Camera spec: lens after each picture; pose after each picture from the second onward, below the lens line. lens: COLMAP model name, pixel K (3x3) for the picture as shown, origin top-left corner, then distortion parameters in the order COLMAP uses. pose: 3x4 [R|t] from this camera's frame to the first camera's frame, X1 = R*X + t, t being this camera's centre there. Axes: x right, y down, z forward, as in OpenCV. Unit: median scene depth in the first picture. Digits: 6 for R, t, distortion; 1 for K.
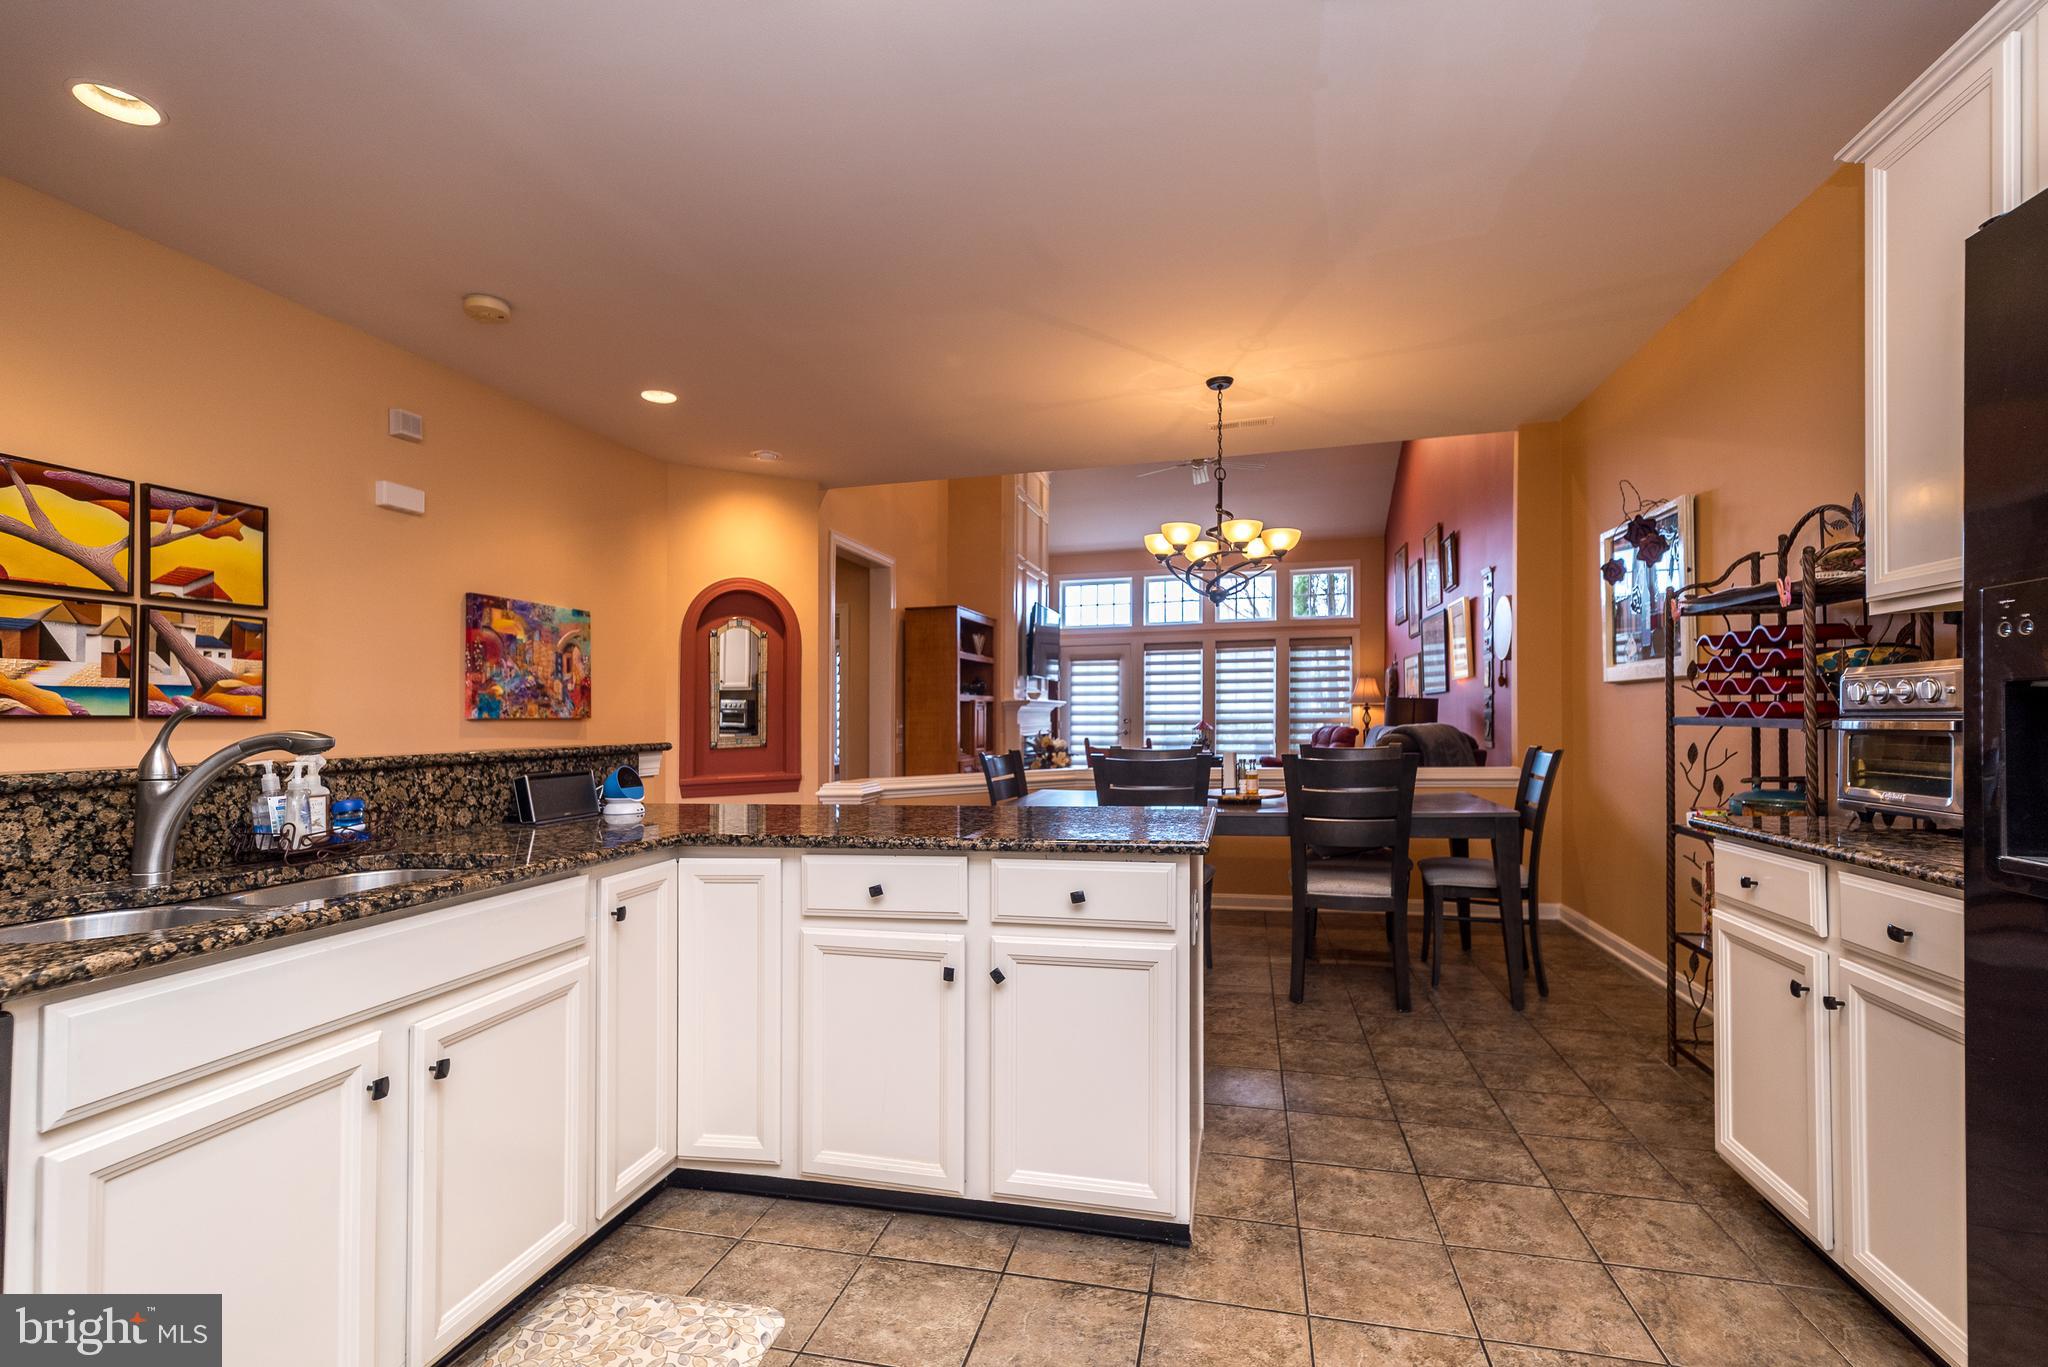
lens RADIAL K [[906.1, 0, 1024.9], [0, 906.1, 678.1], [0, 0, 1]] dist [0.008630, -0.000359]
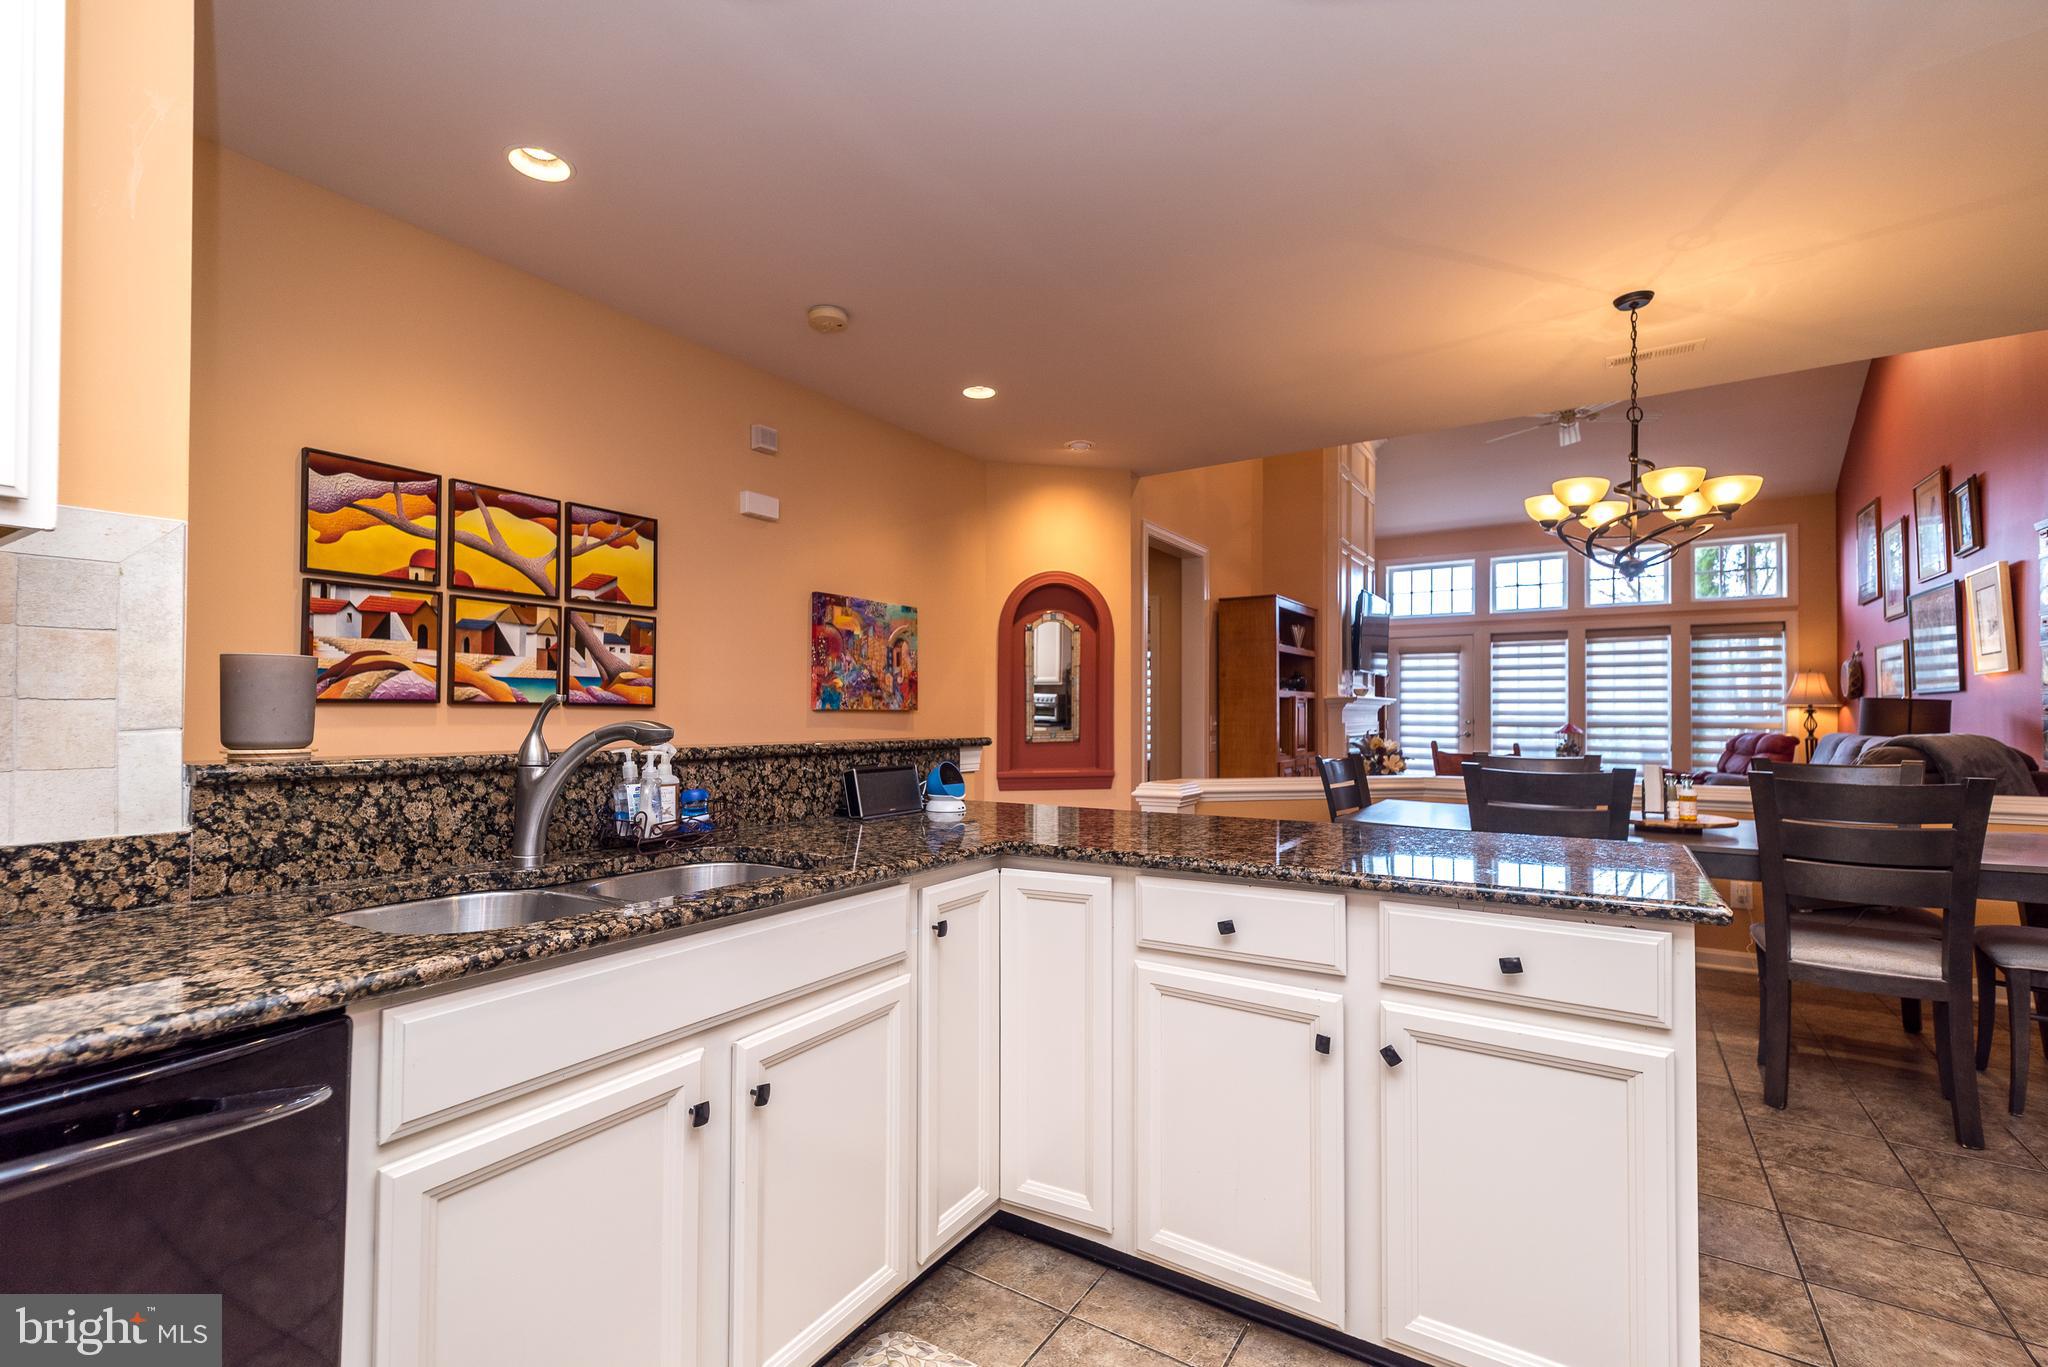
lens RADIAL K [[895.5, 0, 1020.6], [0, 895.5, 673.0], [0, 0, 1]] dist [0.008880, 0.000006]
pose [[0.944426, 0.000410, -0.328725, -0.040295], [-0.000707, 0.999999, -0.000784, 0.002931], [0.328724, 0.000973, 0.944425, 0.094591]]
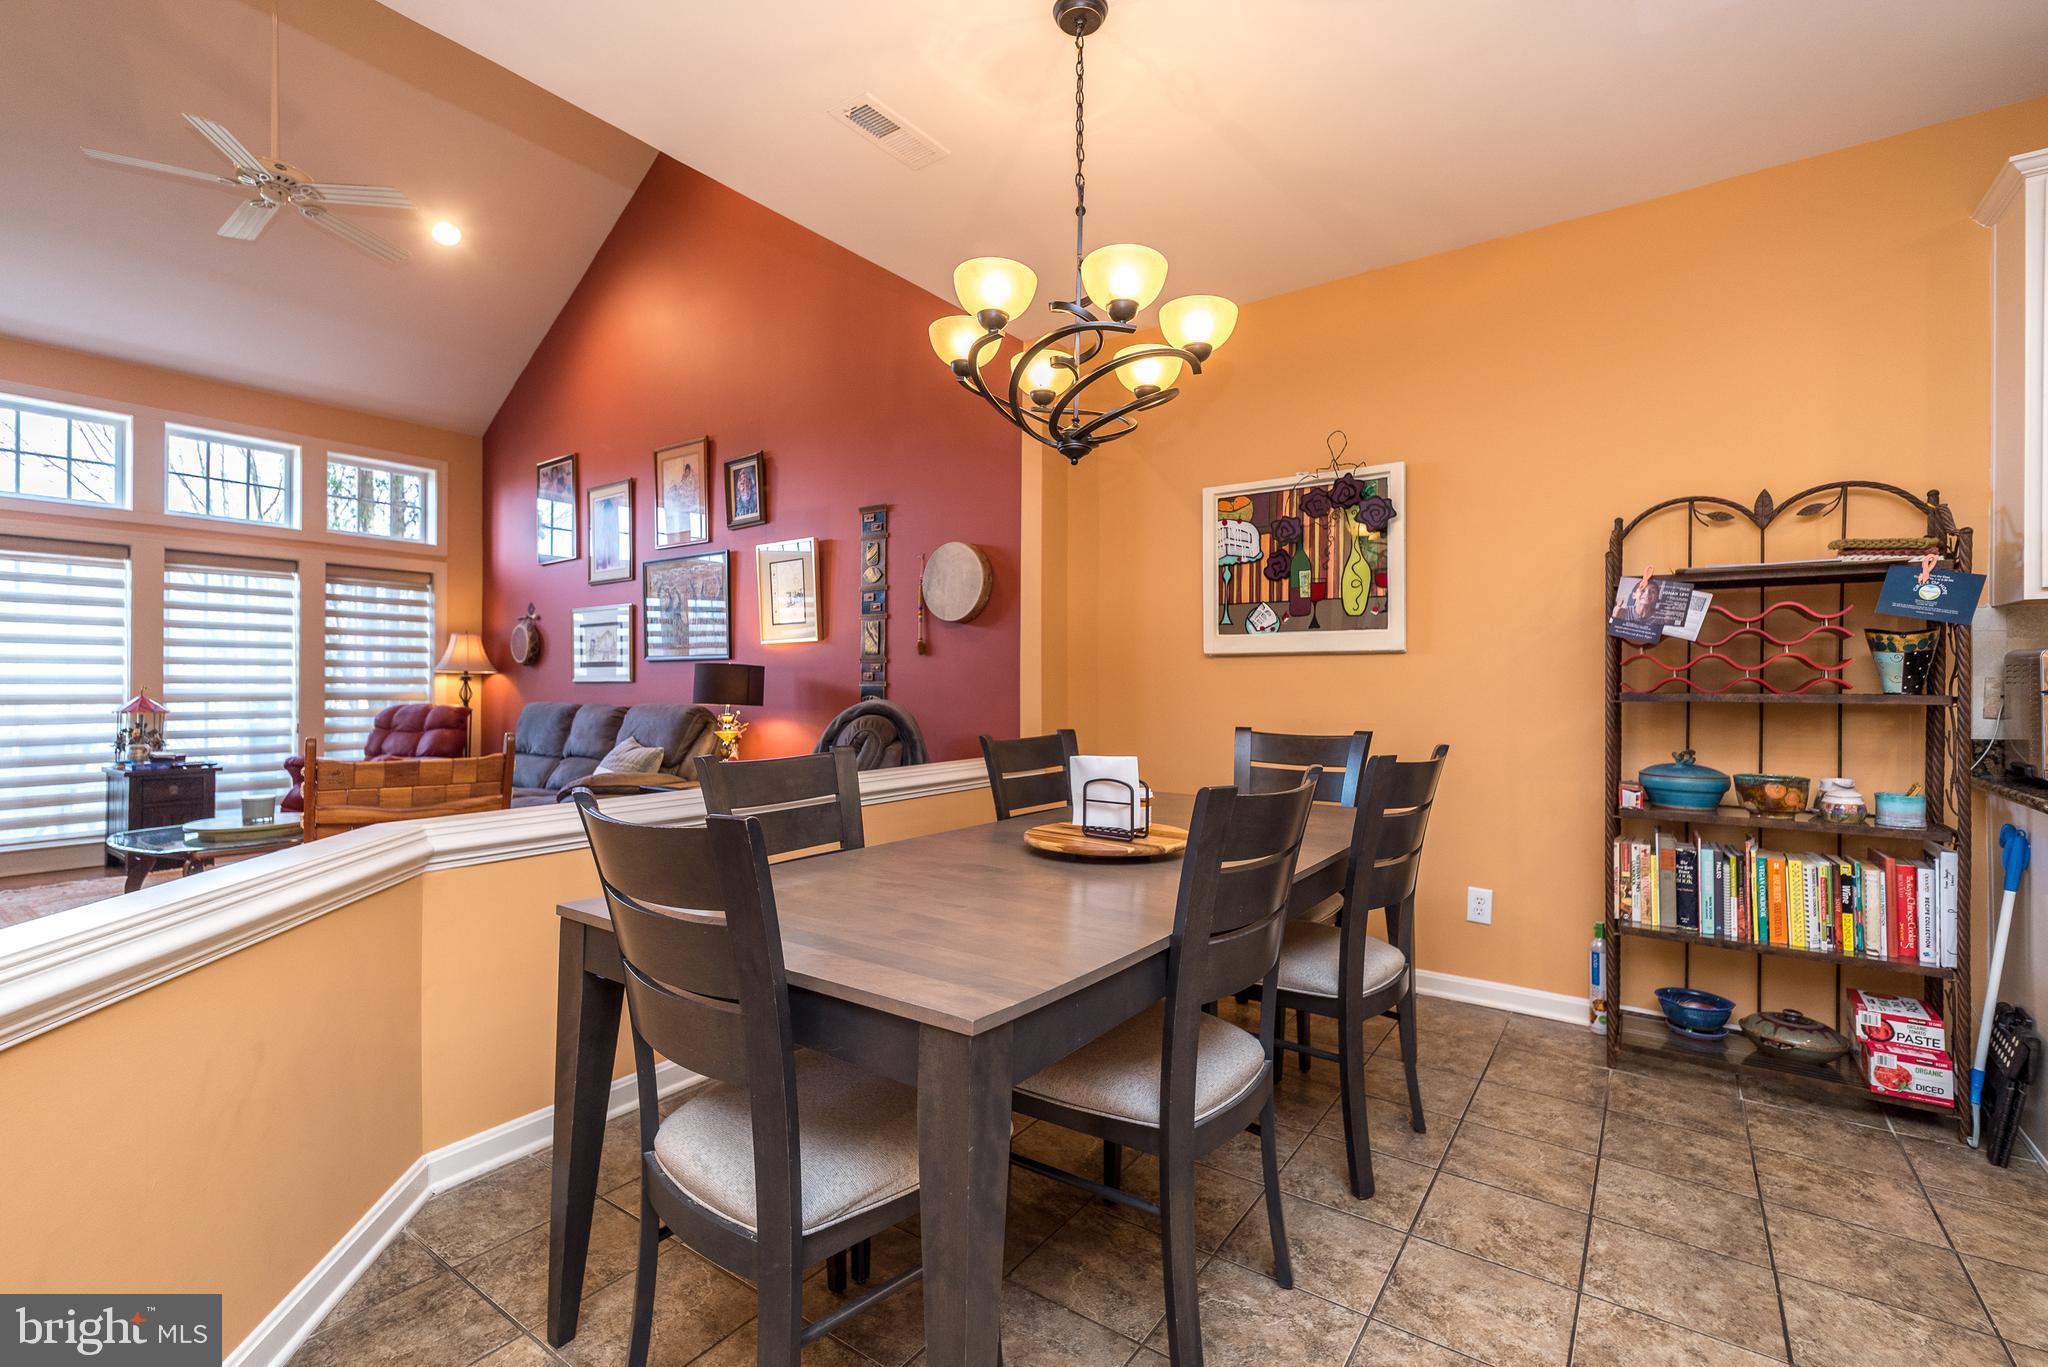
lens RADIAL K [[906.1, 0, 1024.9], [0, 906.1, 678.1], [0, 0, 1]] dist [0.008630, -0.000359]
pose [[0.375054, 0.020246, 0.926782, -0.305884], [-0.044392, 0.999007, -0.003859, 0.047535], [-0.925939, -0.039695, 0.375581, 0.986961]]
